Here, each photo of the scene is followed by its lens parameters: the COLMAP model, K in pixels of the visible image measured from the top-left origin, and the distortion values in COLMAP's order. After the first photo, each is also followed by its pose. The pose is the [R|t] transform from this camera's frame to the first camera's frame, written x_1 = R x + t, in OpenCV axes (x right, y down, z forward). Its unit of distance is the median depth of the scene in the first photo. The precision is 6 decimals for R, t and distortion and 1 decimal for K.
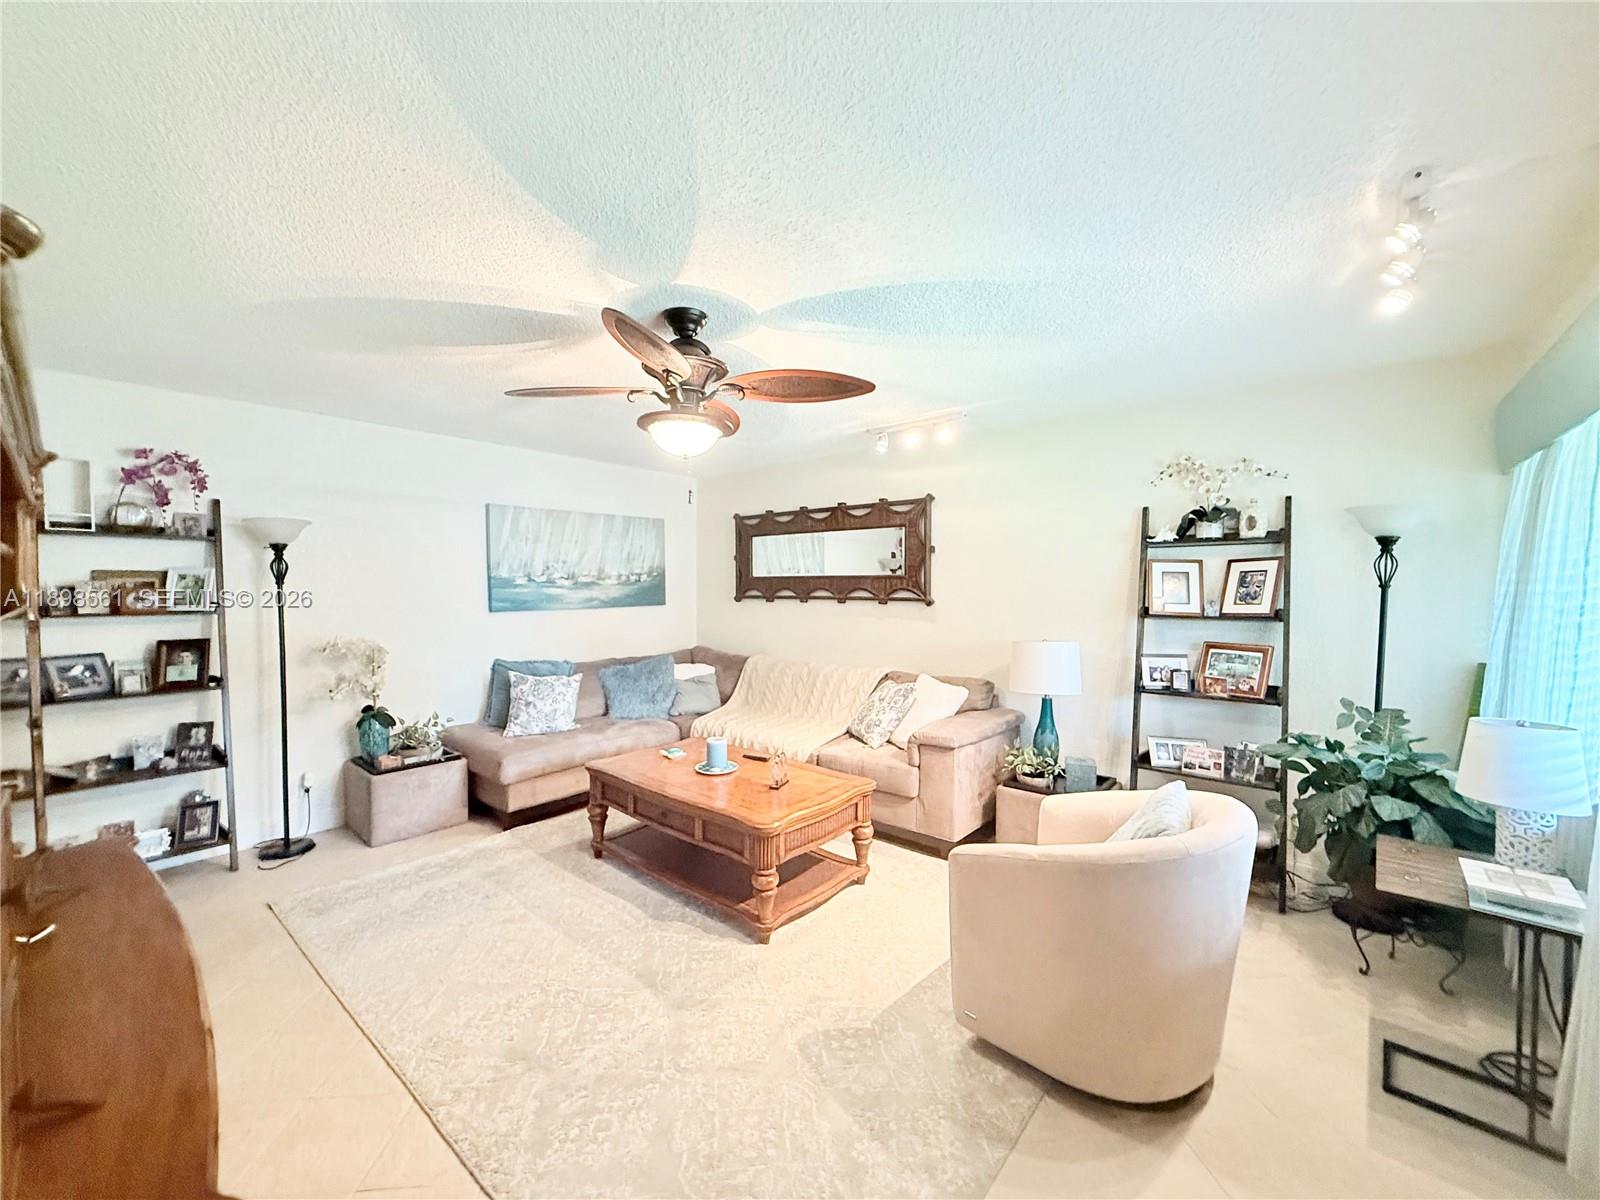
lens RADIAL K [[640.6, 0, 800.0], [0, 640.6, 600.0], [0, 0, 1]] dist [0.050025, 0.000071]
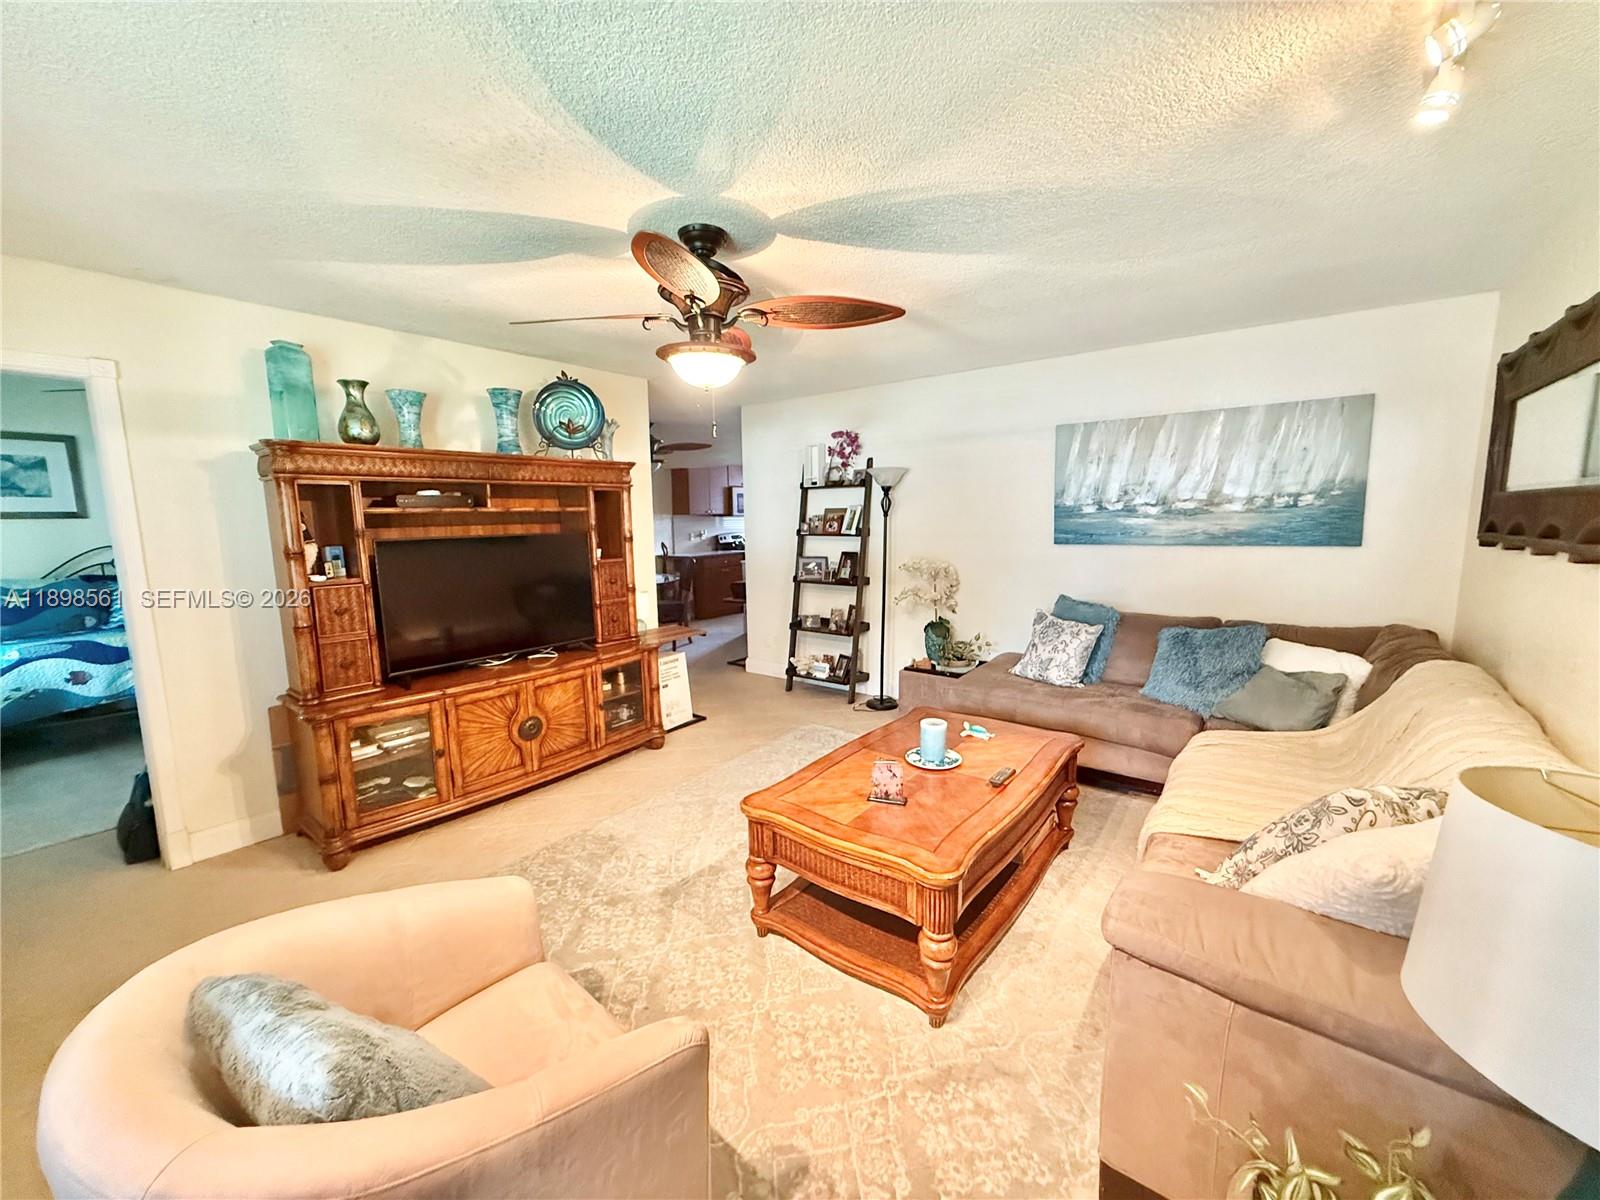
lens RADIAL K [[637.2, 0, 799.3], [0, 637.2, 602.4], [0, 0, 1]] dist [-0.000855, 0.000331]
pose [[0.061073, 0.126544, -0.990079, 0.415844], [-0.015575, 0.991931, 0.125820, -0.007567], [0.998012, 0.007736, 0.062552, 0.571786]]
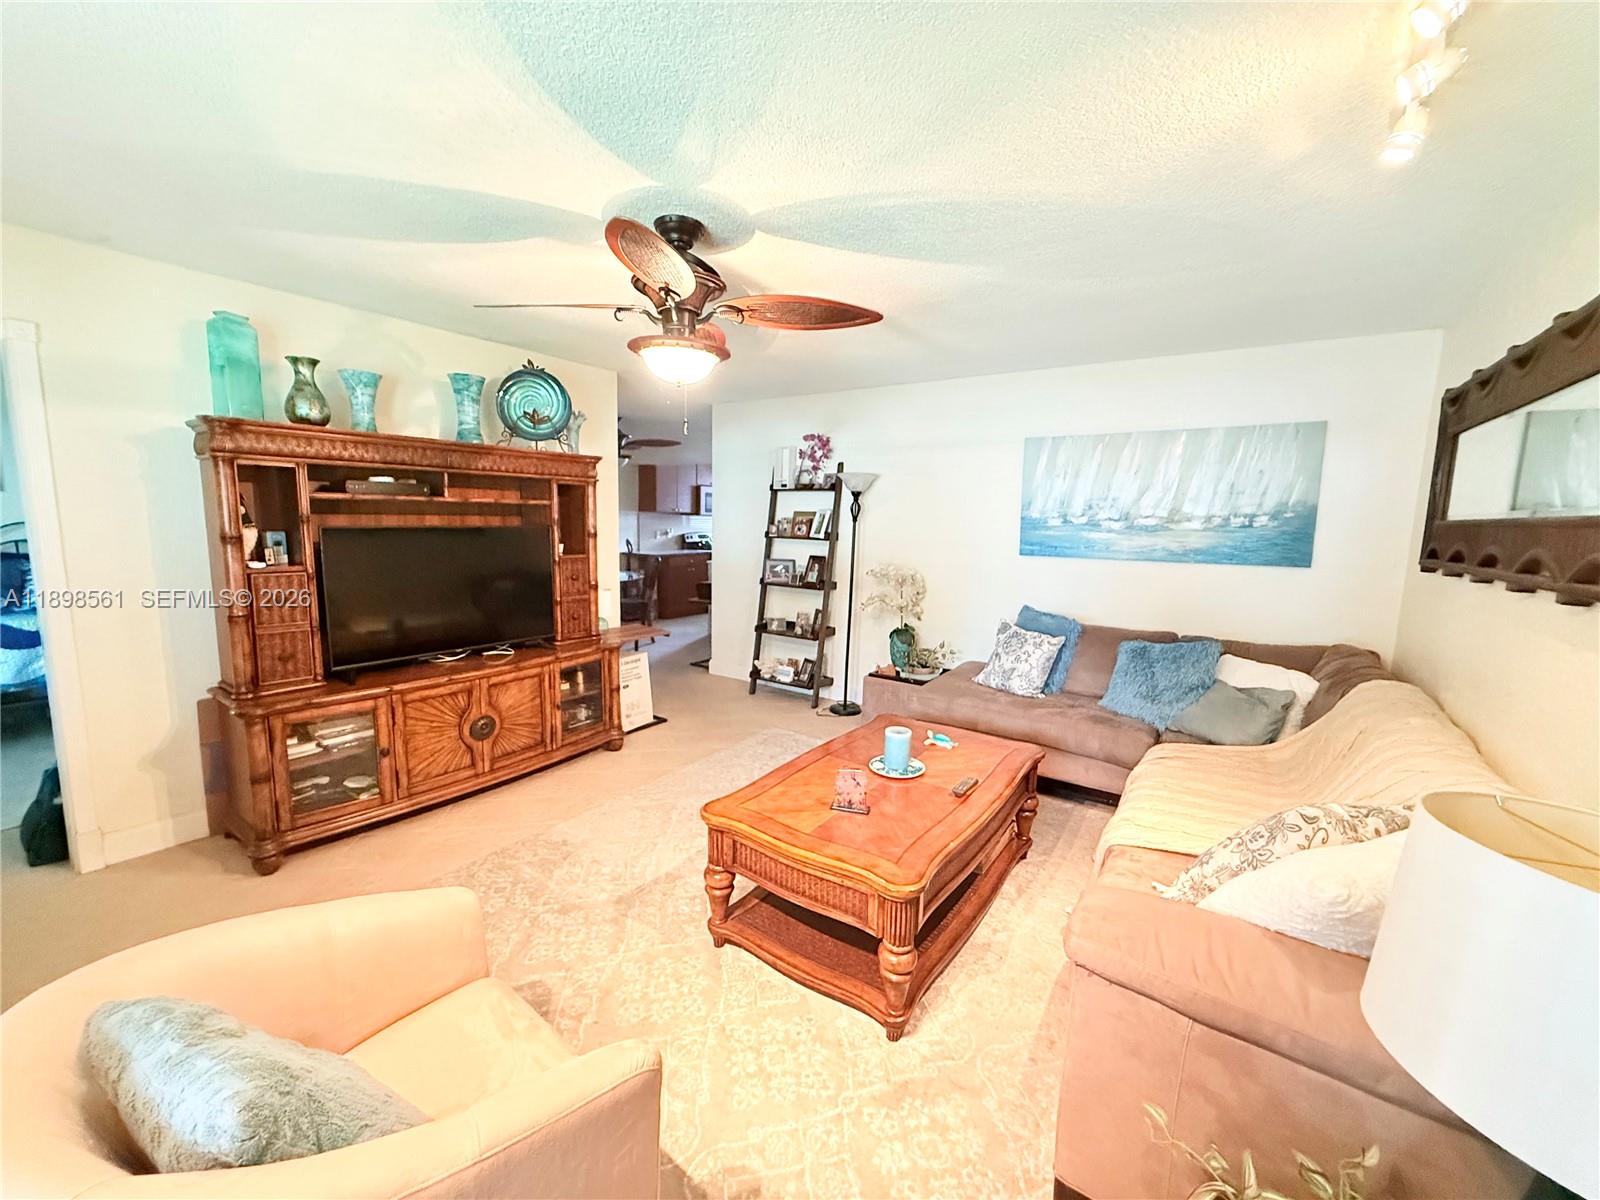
lens RADIAL K [[637.2, 0, 799.3], [0, 637.2, 602.4], [0, 0, 1]] dist [-0.000855, 0.000331]
pose [[0.111950, 0.125937, -0.985701, 0.407325], [-0.052581, 0.991298, 0.120680, -0.008107], [0.992322, 0.038319, 0.117598, 0.569786]]
